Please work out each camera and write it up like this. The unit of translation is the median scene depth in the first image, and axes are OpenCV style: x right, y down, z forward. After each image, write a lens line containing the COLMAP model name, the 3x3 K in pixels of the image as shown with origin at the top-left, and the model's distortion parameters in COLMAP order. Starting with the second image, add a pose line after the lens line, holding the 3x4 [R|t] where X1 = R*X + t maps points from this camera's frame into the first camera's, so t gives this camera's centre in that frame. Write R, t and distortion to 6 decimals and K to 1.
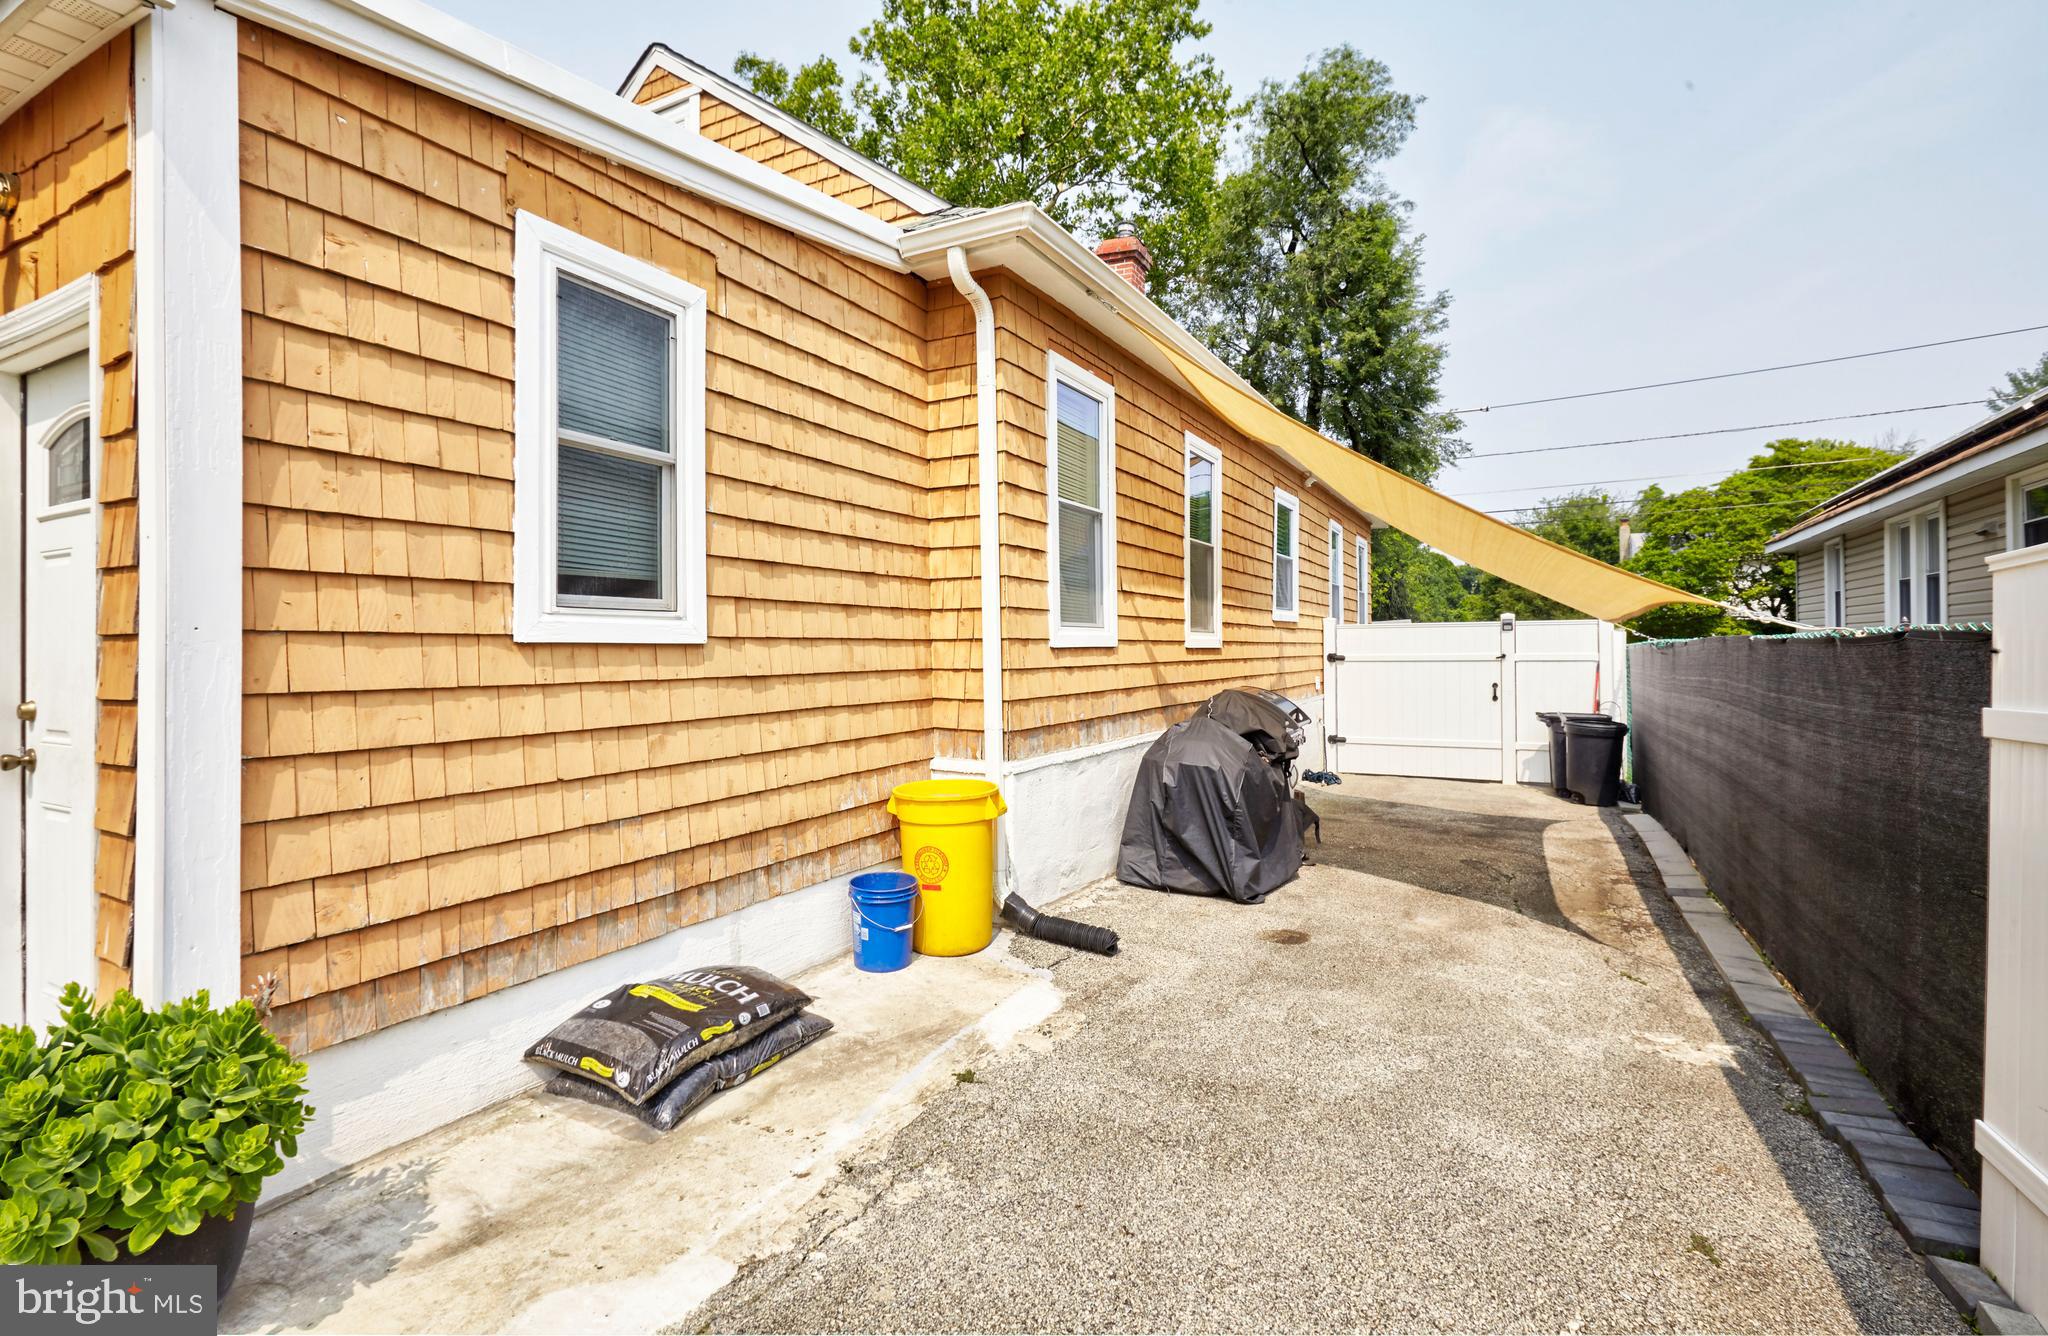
lens RADIAL K [[935.2, 0, 1011.0], [0, 935.2, 661.8], [0, 0, 1]] dist [0.000958, 0.000915]
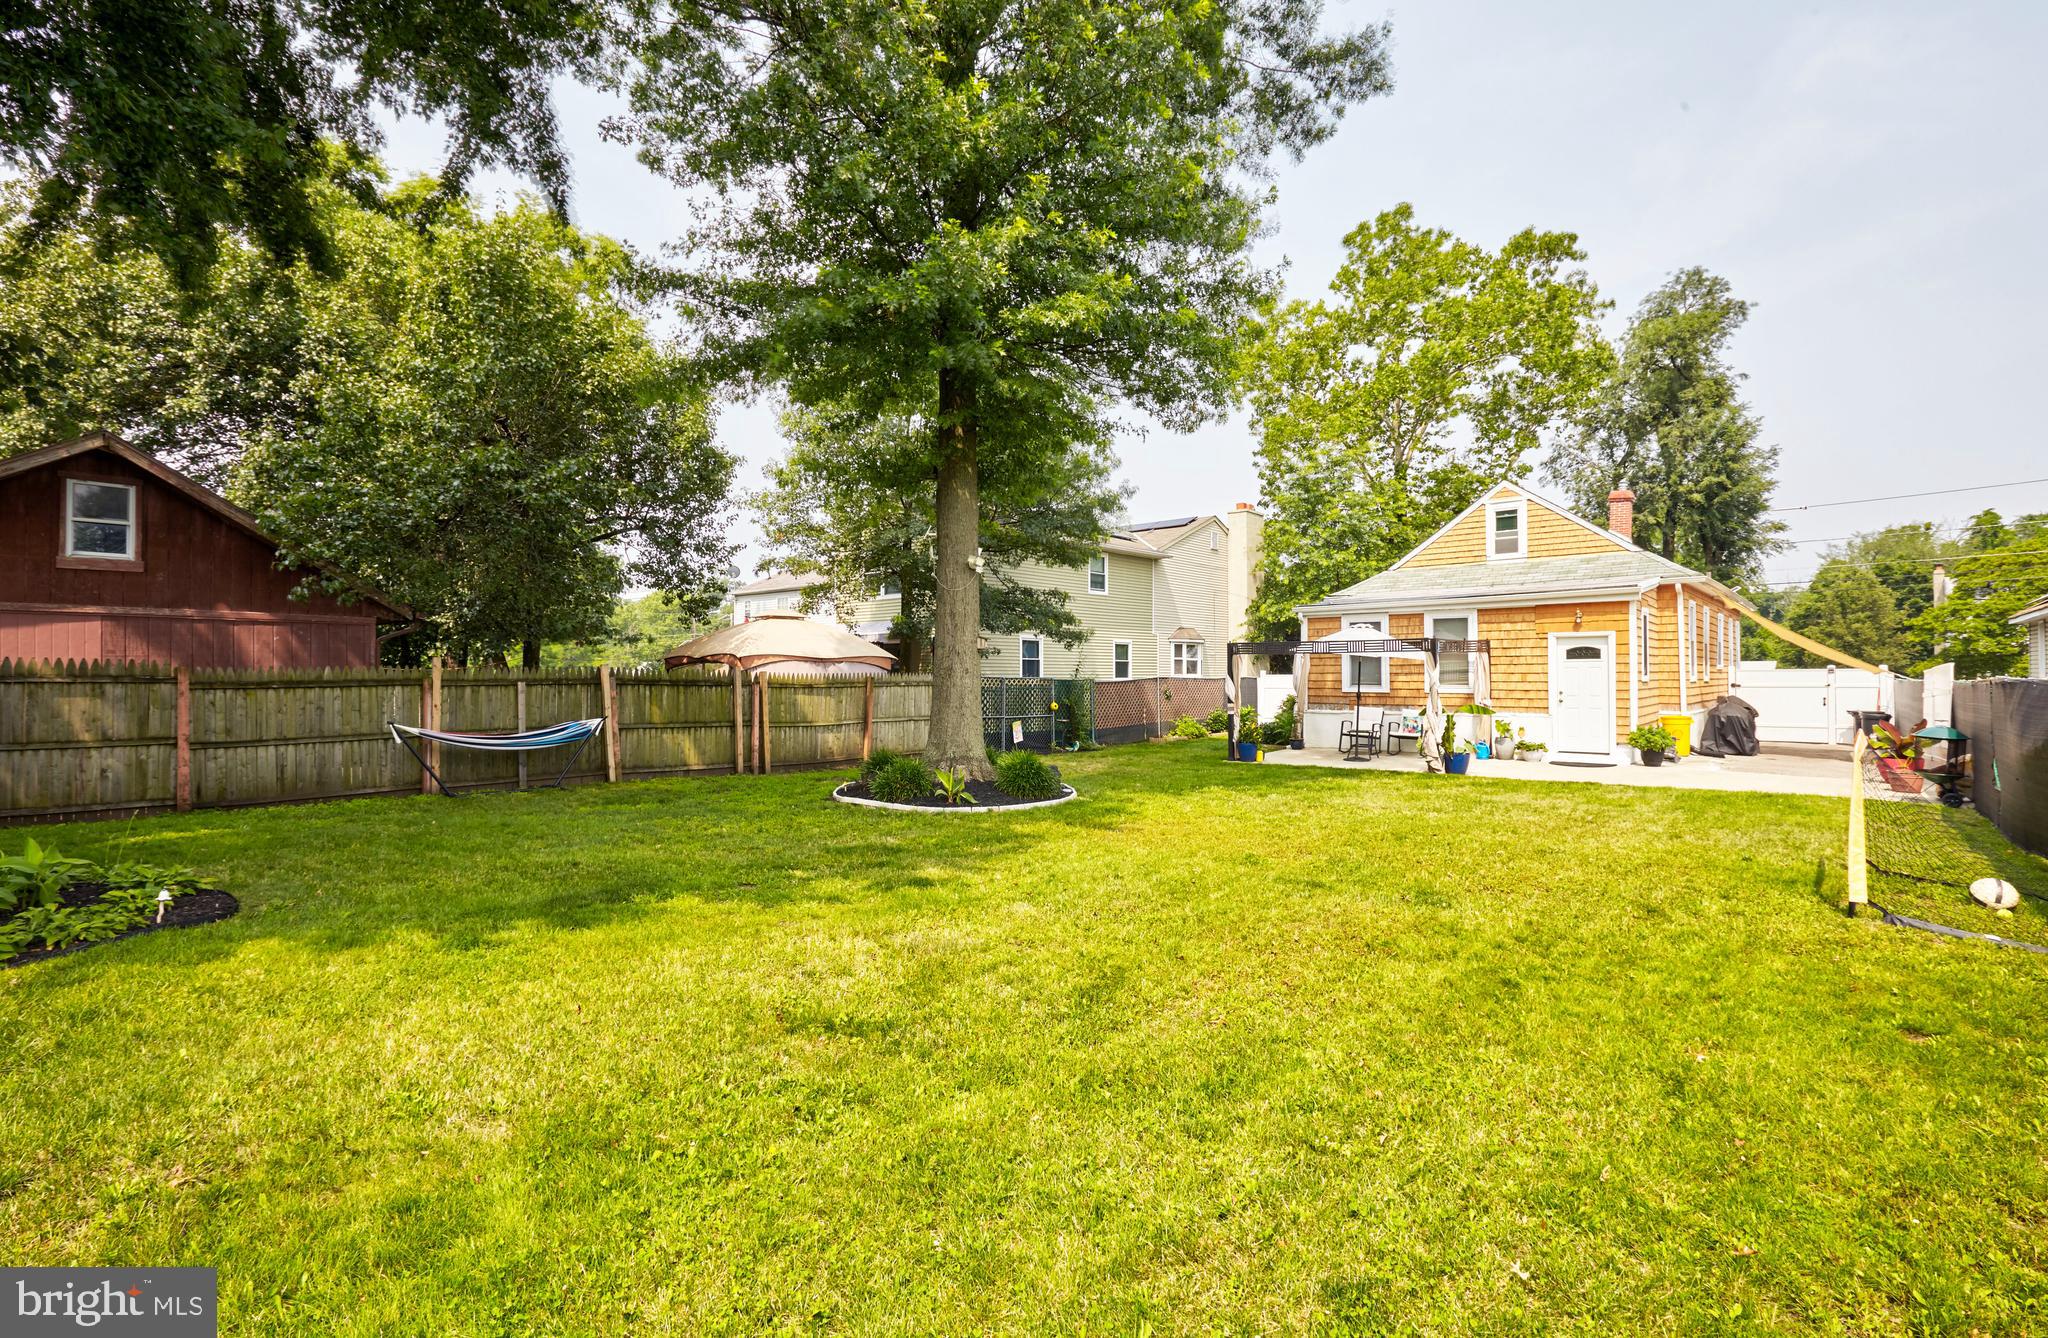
lens RADIAL K [[935.2, 0, 1020.3], [0, 935.2, 666.9], [0, 0, 1]] dist [0.000958, 0.000915]
pose [[0.977602, 0.006766, -0.210354, -0.370955], [-0.010638, 0.999794, -0.017278, 0.004307], [0.210193, 0.019128, 0.977473, -0.661282]]
